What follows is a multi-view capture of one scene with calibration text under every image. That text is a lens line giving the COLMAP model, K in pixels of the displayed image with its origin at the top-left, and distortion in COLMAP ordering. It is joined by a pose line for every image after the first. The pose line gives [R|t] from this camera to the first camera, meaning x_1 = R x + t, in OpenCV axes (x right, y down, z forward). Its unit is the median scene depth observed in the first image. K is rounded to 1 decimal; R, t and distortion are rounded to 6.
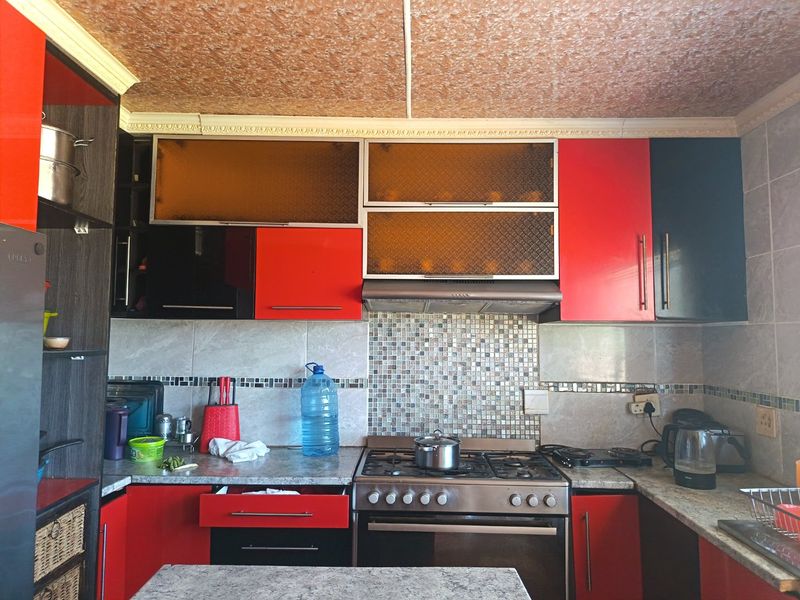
lens RADIAL K [[560.5, 0, 398.5], [0, 560.5, 297.9], [0, 0, 1]] dist [0.059403, -0.036336]
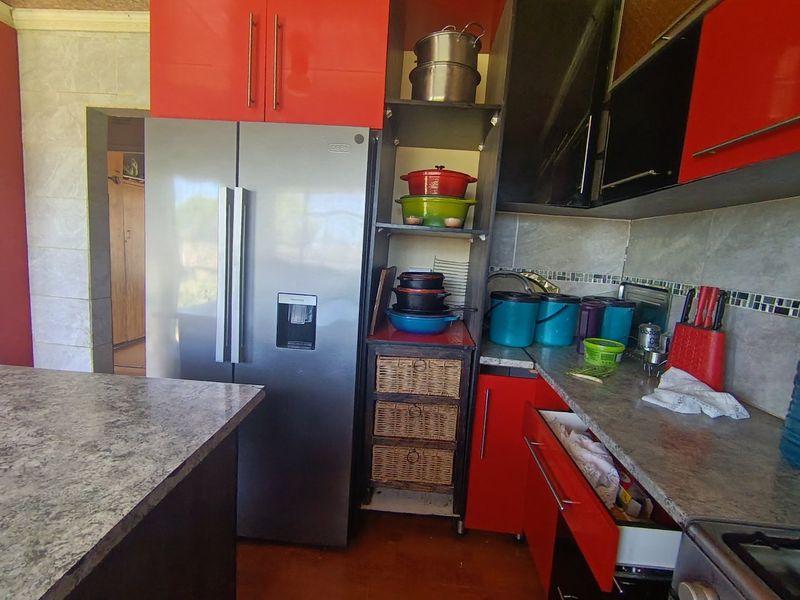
lens RADIAL K [[378.6, 0, 397.4], [0, 378.6, 296.6], [0, 0, 1]] dist [-0.000933, -0.000350]
pose [[-0.037706, 0.109695, -0.993250, 0.152165], [-0.005736, 0.993917, 0.109986, 0.103458], [0.999272, 0.009845, -0.036847, 0.641633]]
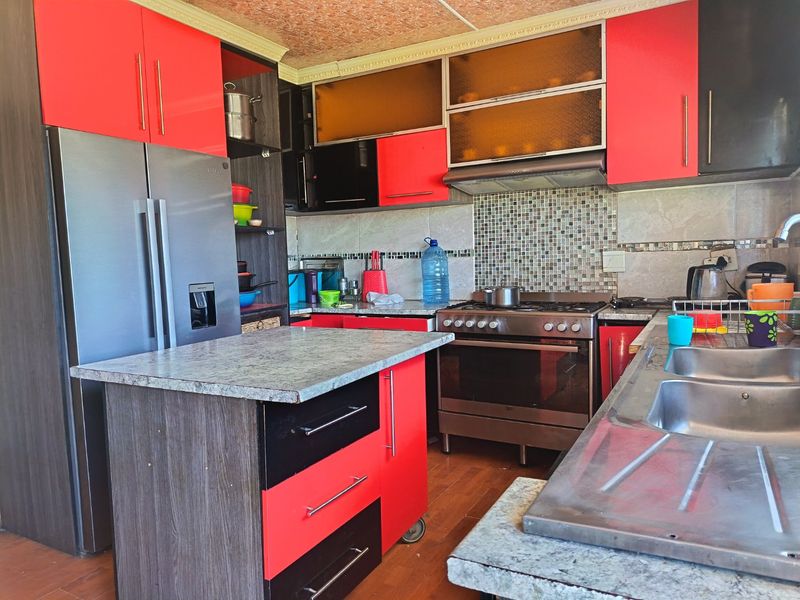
lens RADIAL K [[560.5, 0, 398.6], [0, 560.5, 302.8], [0, 0, 1]] dist [0.059403, -0.036336]
pose [[0.883579, -0.000375, -0.468282, 0.405166], [0.071357, 0.988429, 0.133850, 0.083438], [0.462813, -0.151682, 0.873382, -0.226782]]
